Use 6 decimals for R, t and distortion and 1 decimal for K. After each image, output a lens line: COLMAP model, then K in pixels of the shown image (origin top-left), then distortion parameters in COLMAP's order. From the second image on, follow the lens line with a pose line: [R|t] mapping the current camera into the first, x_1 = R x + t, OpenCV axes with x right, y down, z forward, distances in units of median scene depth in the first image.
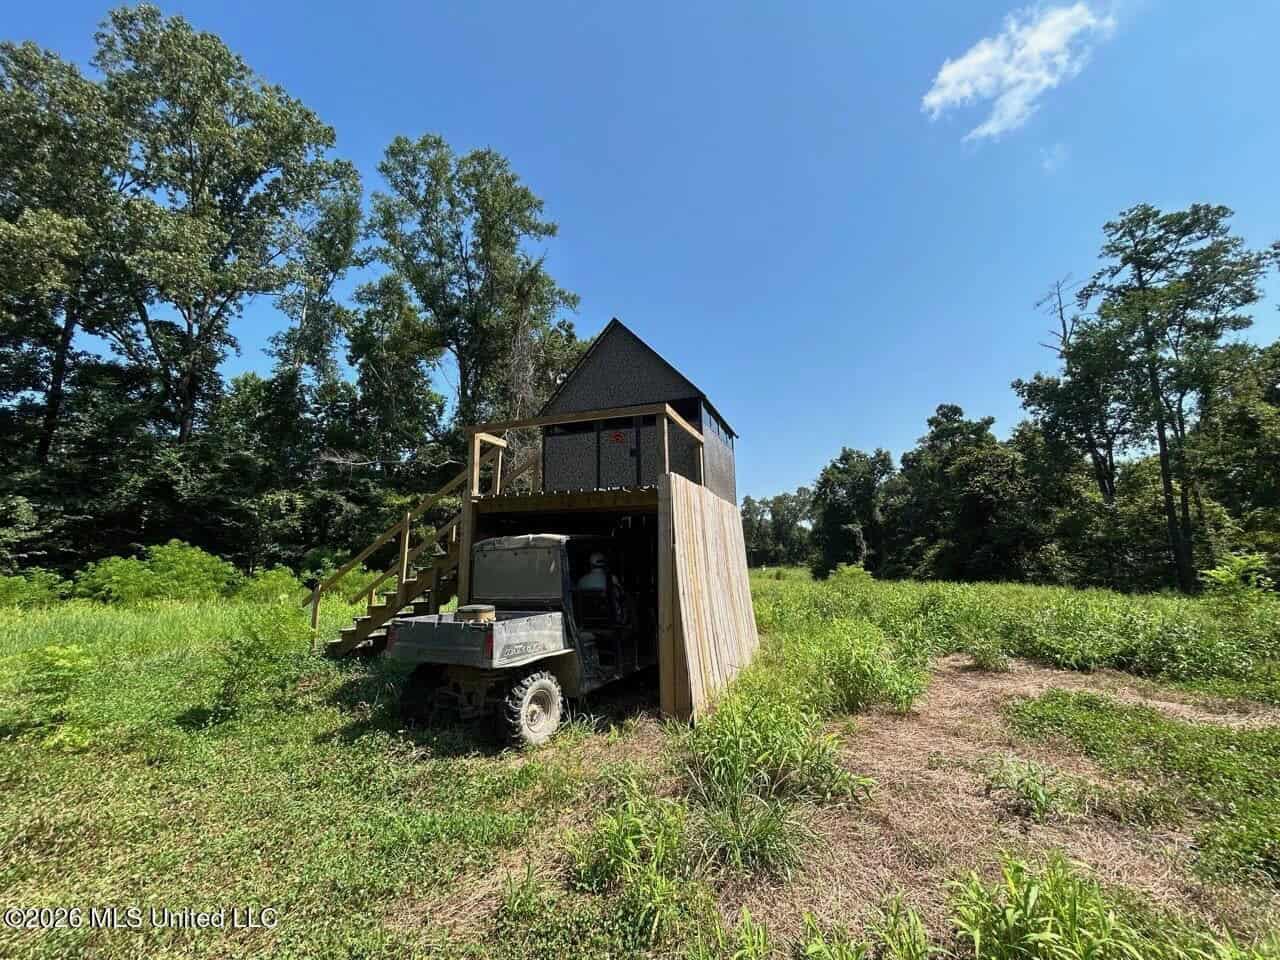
lens RADIAL K [[515.8, 0, 640.0], [0, 515.8, 480.0], [0, 0, 1]] dist [0.010547, 0.000127]
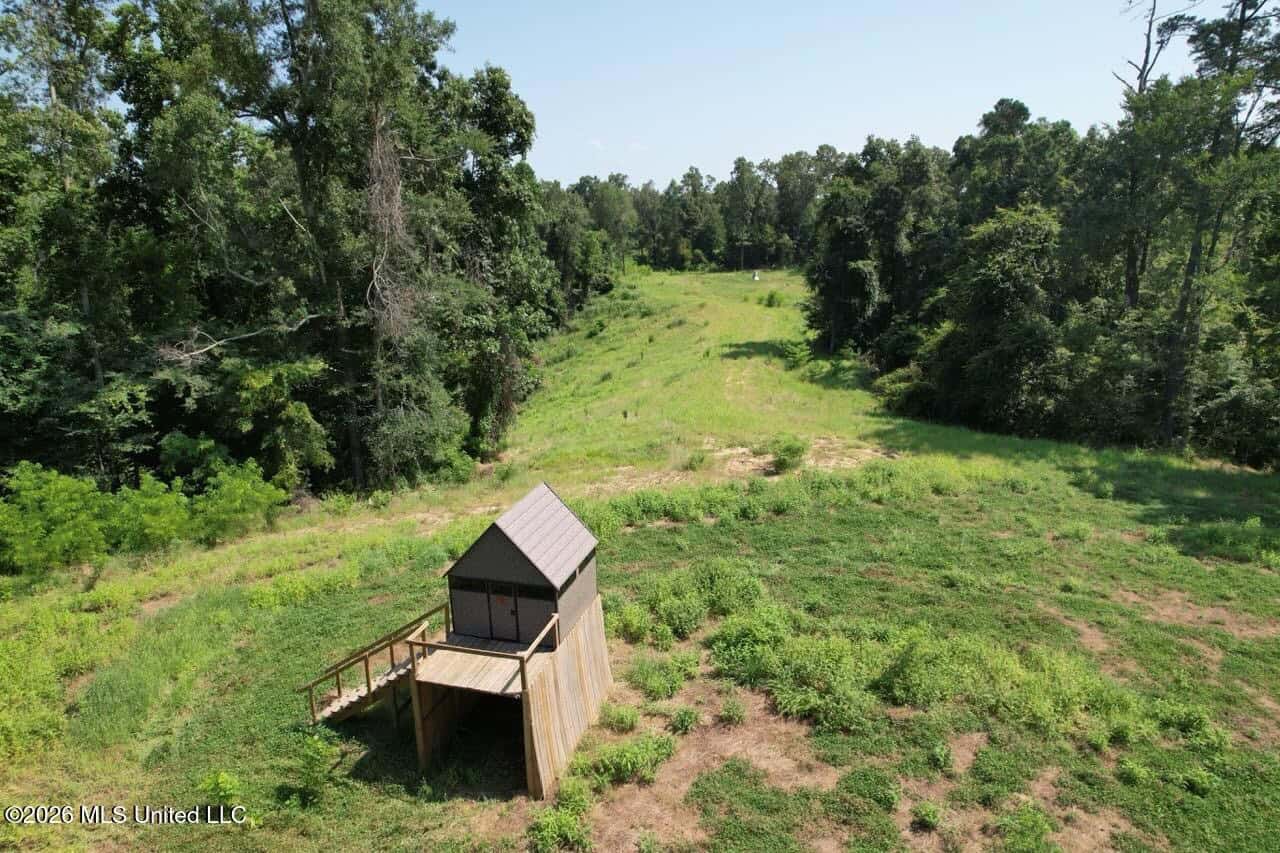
lens RADIAL K [[808.3, 0, 640.0], [0, 808.3, 426.5], [0, 0, 1]] dist [-0.000647, -0.000593]
pose [[0.997605, -0.025286, 0.064379, 0.030699], [-0.002816, 0.915159, 0.403084, -0.213113], [-0.069110, -0.402300, 0.912896, -0.132507]]
